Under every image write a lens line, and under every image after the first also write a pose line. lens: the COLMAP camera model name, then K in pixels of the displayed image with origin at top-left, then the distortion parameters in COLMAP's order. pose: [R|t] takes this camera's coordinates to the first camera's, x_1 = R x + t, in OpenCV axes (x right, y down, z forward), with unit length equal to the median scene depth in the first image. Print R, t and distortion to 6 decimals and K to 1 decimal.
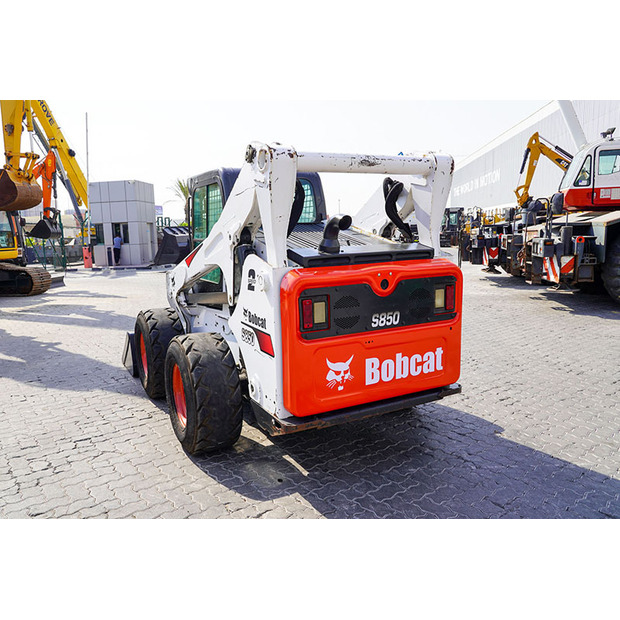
lens RADIAL K [[487.1, 0, 292.8], [0, 487.1, 312.0], [0, 0, 1]] dist [-0.023906, 0.002978]
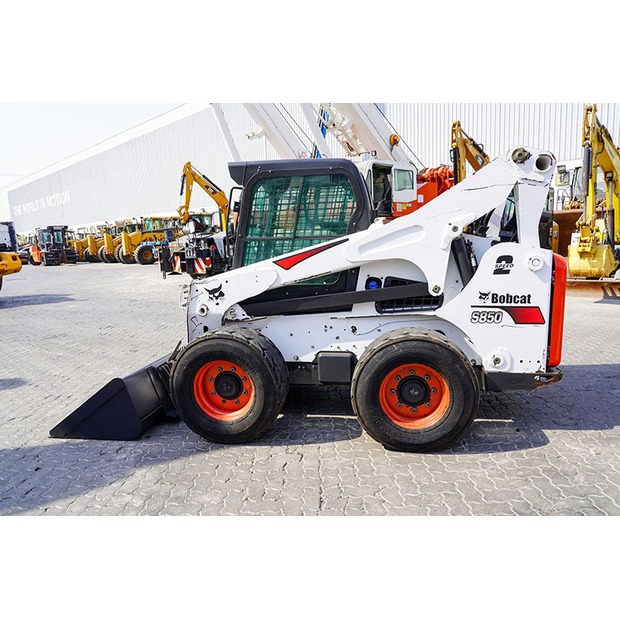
lens RADIAL K [[453.1, 0, 296.2], [0, 453.1, 308.7], [0, 0, 1]] dist [-0.026885, 0.000361]
pose [[0.591676, -0.114672, 0.797979, -0.263518], [0.146183, 0.988684, 0.033686, -0.015137], [-0.792811, 0.096720, 0.601743, 0.161005]]
